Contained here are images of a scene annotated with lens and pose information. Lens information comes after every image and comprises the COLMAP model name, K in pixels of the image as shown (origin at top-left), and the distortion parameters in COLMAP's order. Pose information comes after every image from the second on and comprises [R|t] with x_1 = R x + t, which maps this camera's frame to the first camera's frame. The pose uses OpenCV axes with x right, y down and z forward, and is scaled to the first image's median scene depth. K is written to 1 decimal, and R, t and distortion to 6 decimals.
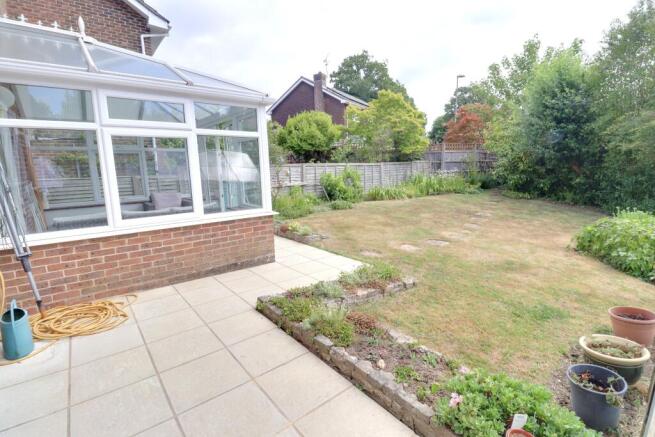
lens RADIAL K [[306.0, 0, 331.3], [0, 306.0, 221.3], [0, 0, 1]] dist [-0.020435, -0.004614]
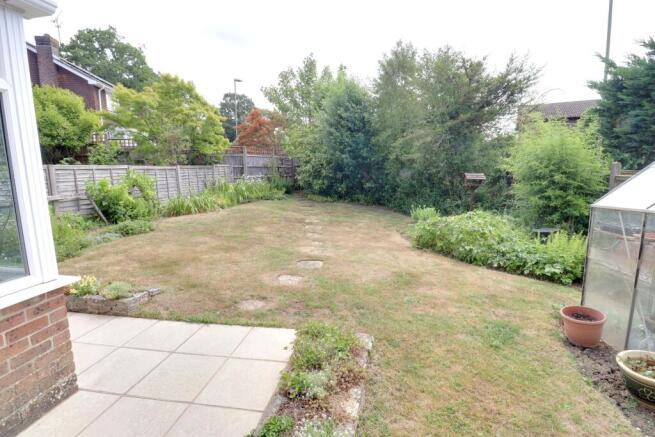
lens RADIAL K [[306.0, 0, 334.4], [0, 306.0, 216.1], [0, 0, 1]] dist [-0.020435, -0.004614]
pose [[0.739188, -0.083523, 0.668300, -0.072609], [0.105924, 0.994349, 0.007113, -0.030331], [-0.665117, 0.065531, 0.743858, 0.180419]]
